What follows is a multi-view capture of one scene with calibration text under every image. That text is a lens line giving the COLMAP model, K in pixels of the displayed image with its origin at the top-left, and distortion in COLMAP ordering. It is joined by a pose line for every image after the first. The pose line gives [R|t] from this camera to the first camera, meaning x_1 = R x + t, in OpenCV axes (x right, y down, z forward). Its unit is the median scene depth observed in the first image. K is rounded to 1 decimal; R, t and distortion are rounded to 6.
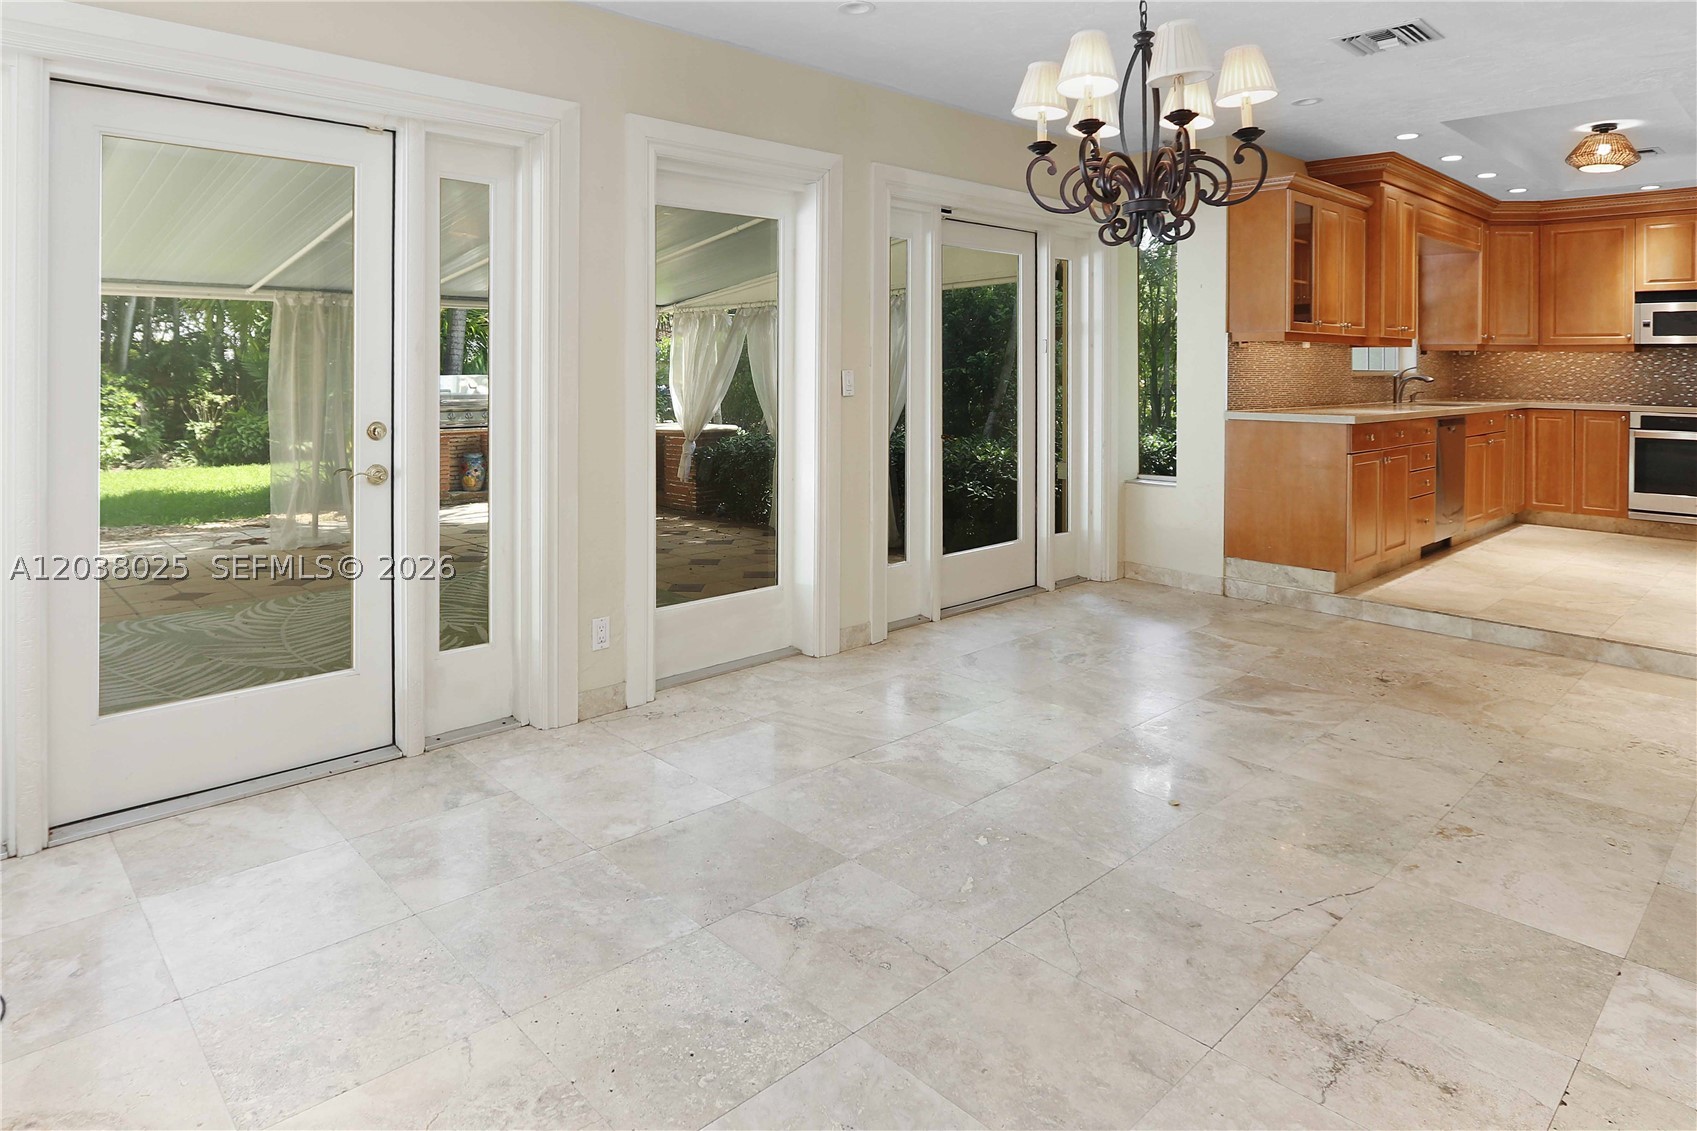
lens RADIAL K [[972.4, 0, 724.9], [0, 972.4, 370.7], [0, 0, 1]] dist [-0.021921, 0.001494]
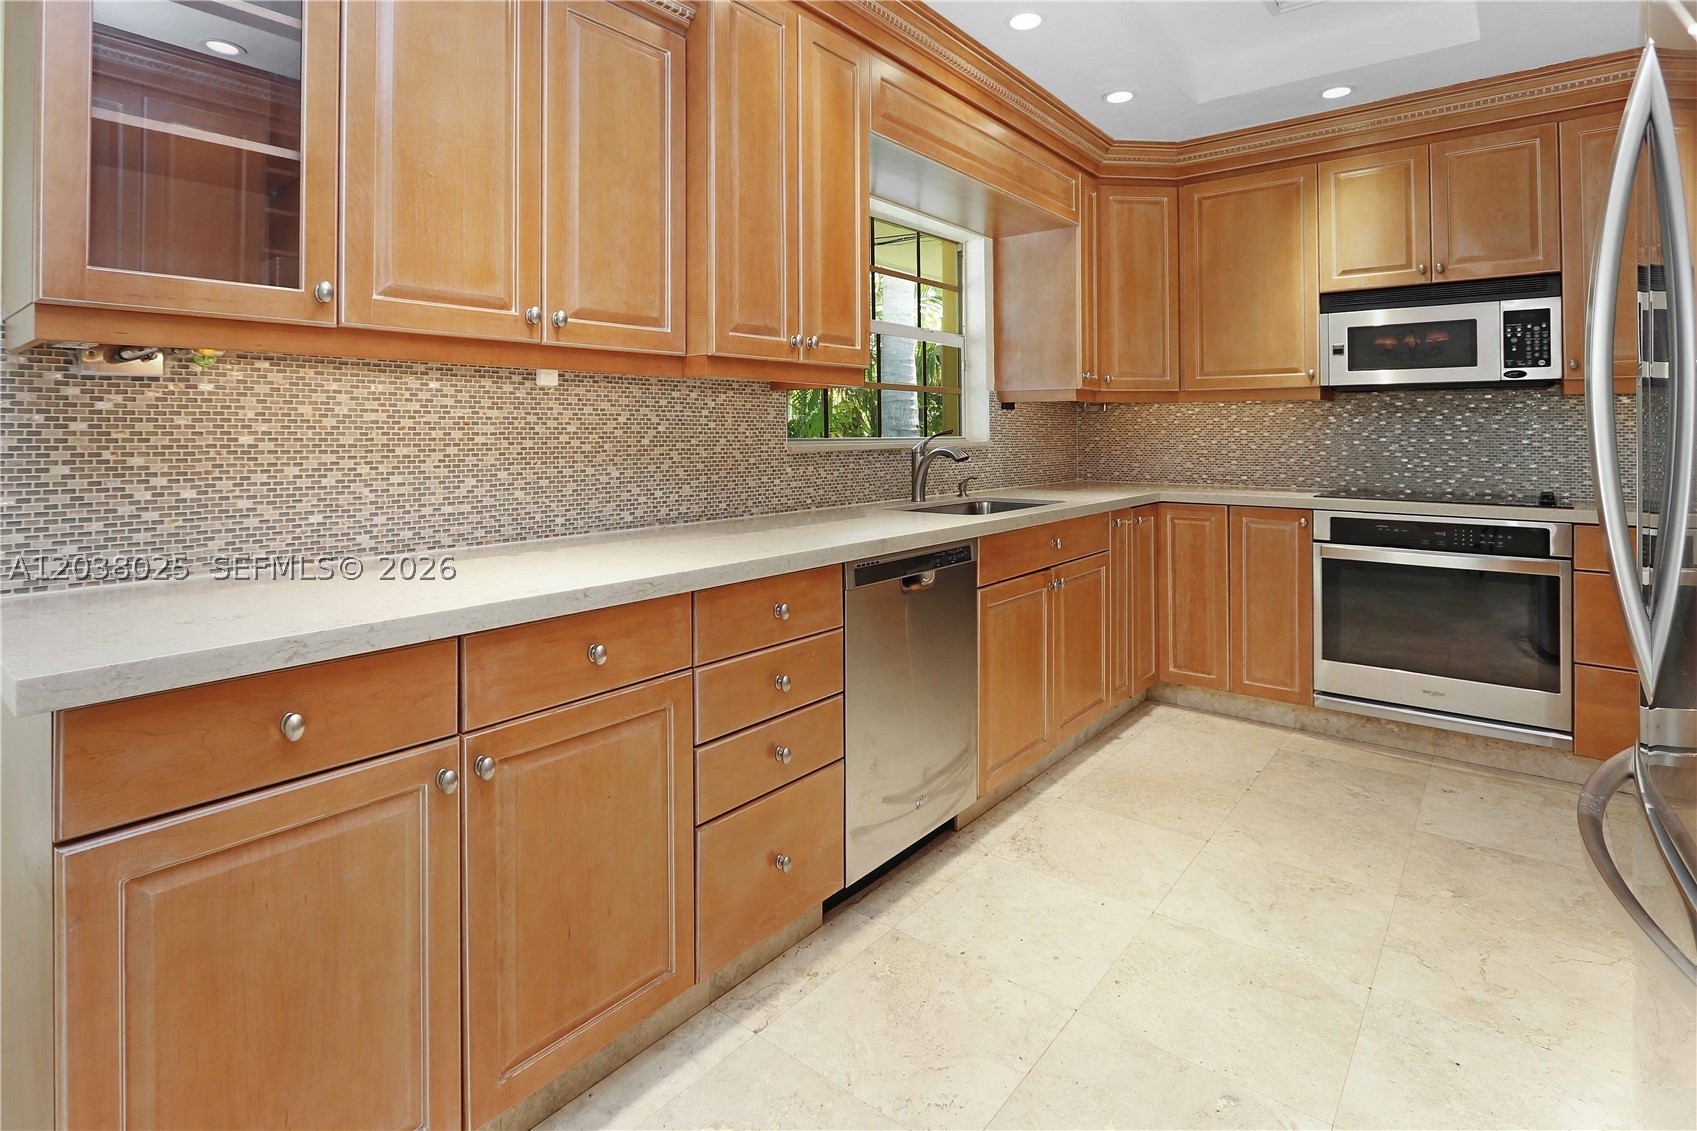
lens RADIAL K [[840.7, 0, 838.8], [0, 840.7, 427.7], [0, 0, 1]] dist [-0.011806, -0.000341]
pose [[0.979141, -0.010129, 0.202931, 0.787149], [0.012776, 0.999849, -0.011737, -0.001631], [-0.202781, 0.014085, 0.979123, 0.786989]]
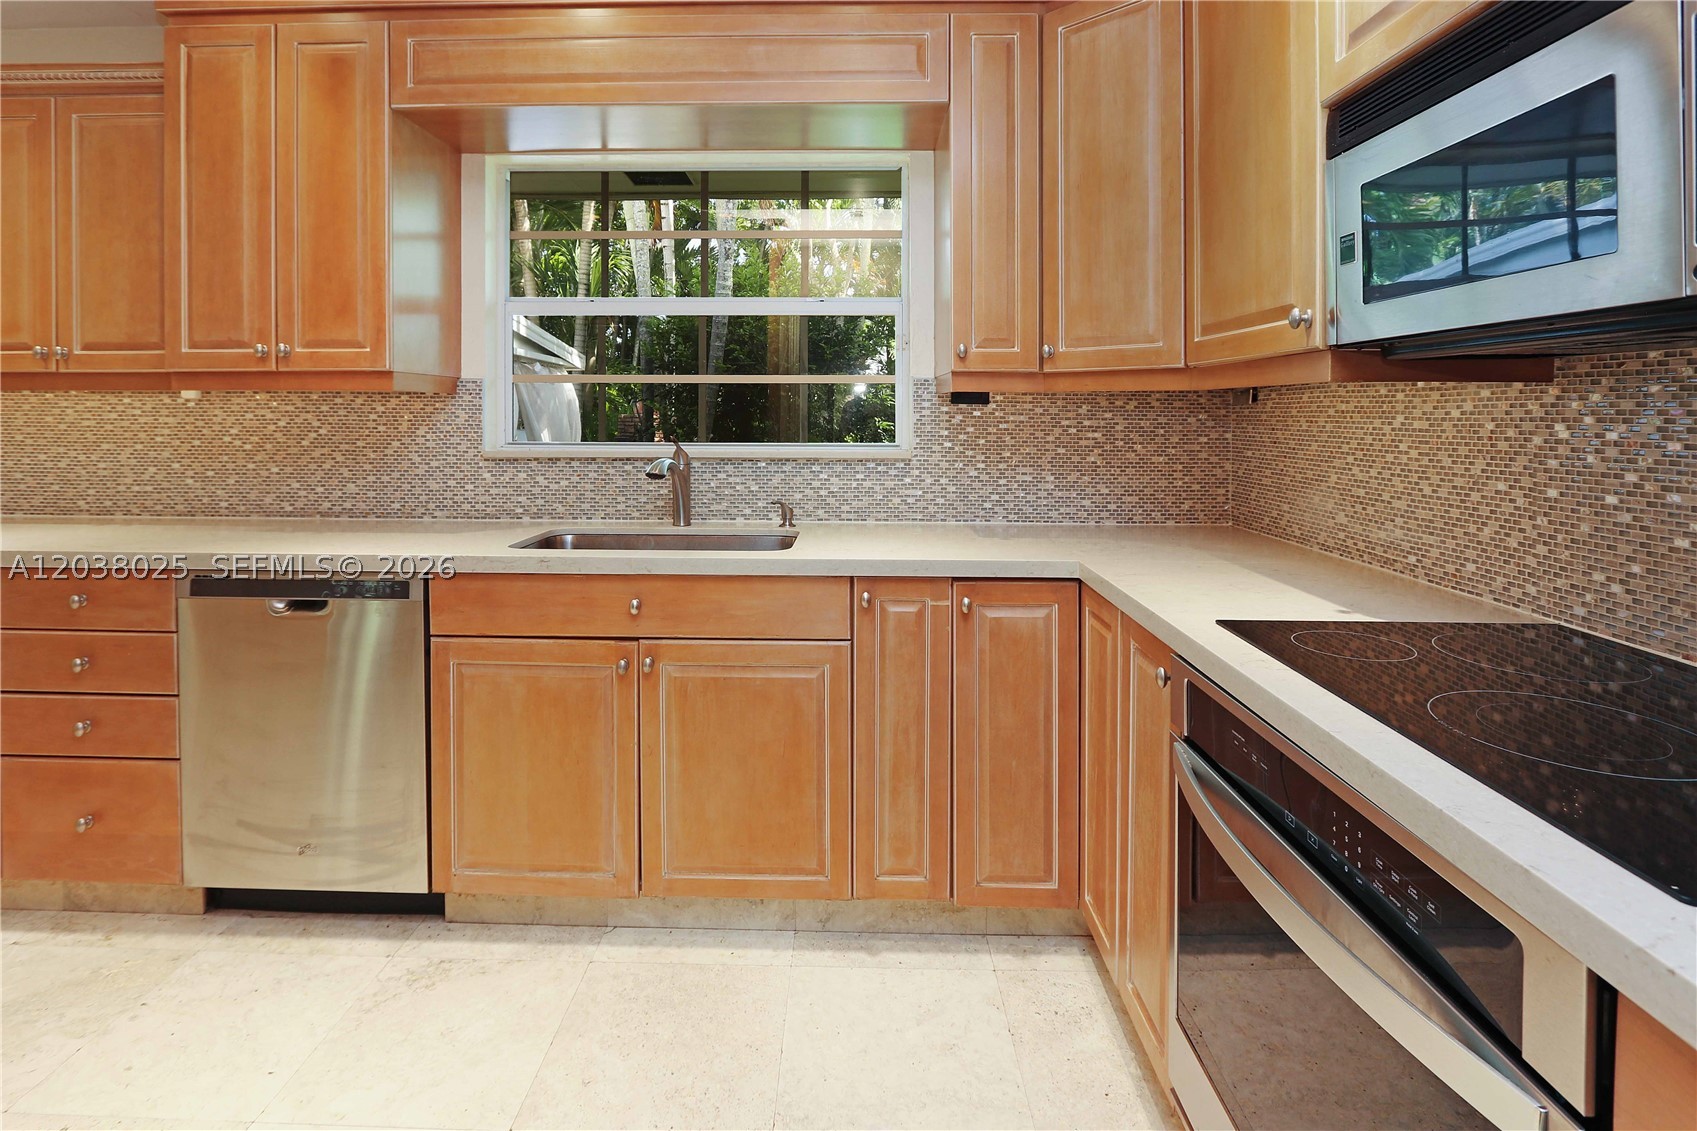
lens RADIAL K [[840.7, 0, 838.8], [0, 840.7, 427.7], [0, 0, 1]] dist [-0.011806, -0.000341]
pose [[0.762893, 0.006277, -0.646494, 1.356260], [-0.001978, 0.999971, 0.007375, -0.014511], [0.646522, -0.004347, 0.762883, 1.068750]]
